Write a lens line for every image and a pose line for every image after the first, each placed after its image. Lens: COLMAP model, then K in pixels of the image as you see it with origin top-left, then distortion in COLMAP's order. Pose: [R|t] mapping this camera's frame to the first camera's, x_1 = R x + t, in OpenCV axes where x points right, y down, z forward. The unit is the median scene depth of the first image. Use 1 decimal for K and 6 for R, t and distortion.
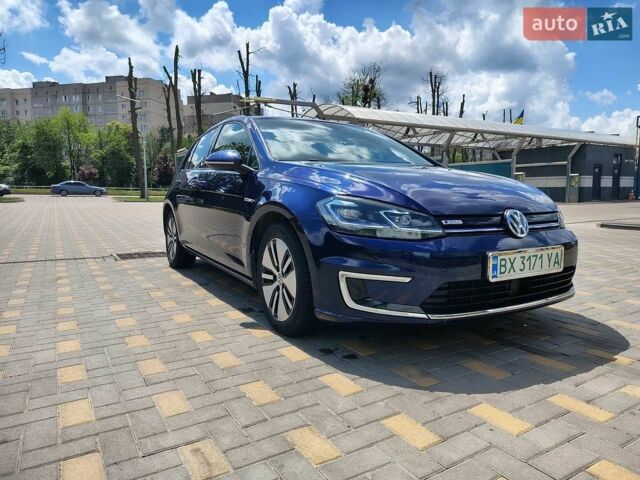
lens RADIAL K [[428.8, 0, 320.0], [0, 428.8, 240.0], [0, 0, 1]] dist [0.045977, -0.050674]
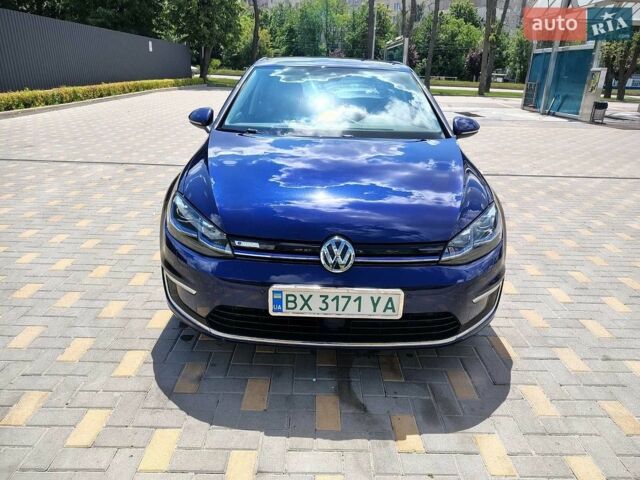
lens RADIAL K [[428.8, 0, 320.0], [0, 428.8, 240.0], [0, 0, 1]] dist [0.045977, -0.050674]
pose [[0.862339, 0.206376, -0.462364, 0.886587], [-0.087085, 0.960009, 0.266079, -0.317245], [0.498786, -0.189185, 0.845826, 0.295750]]
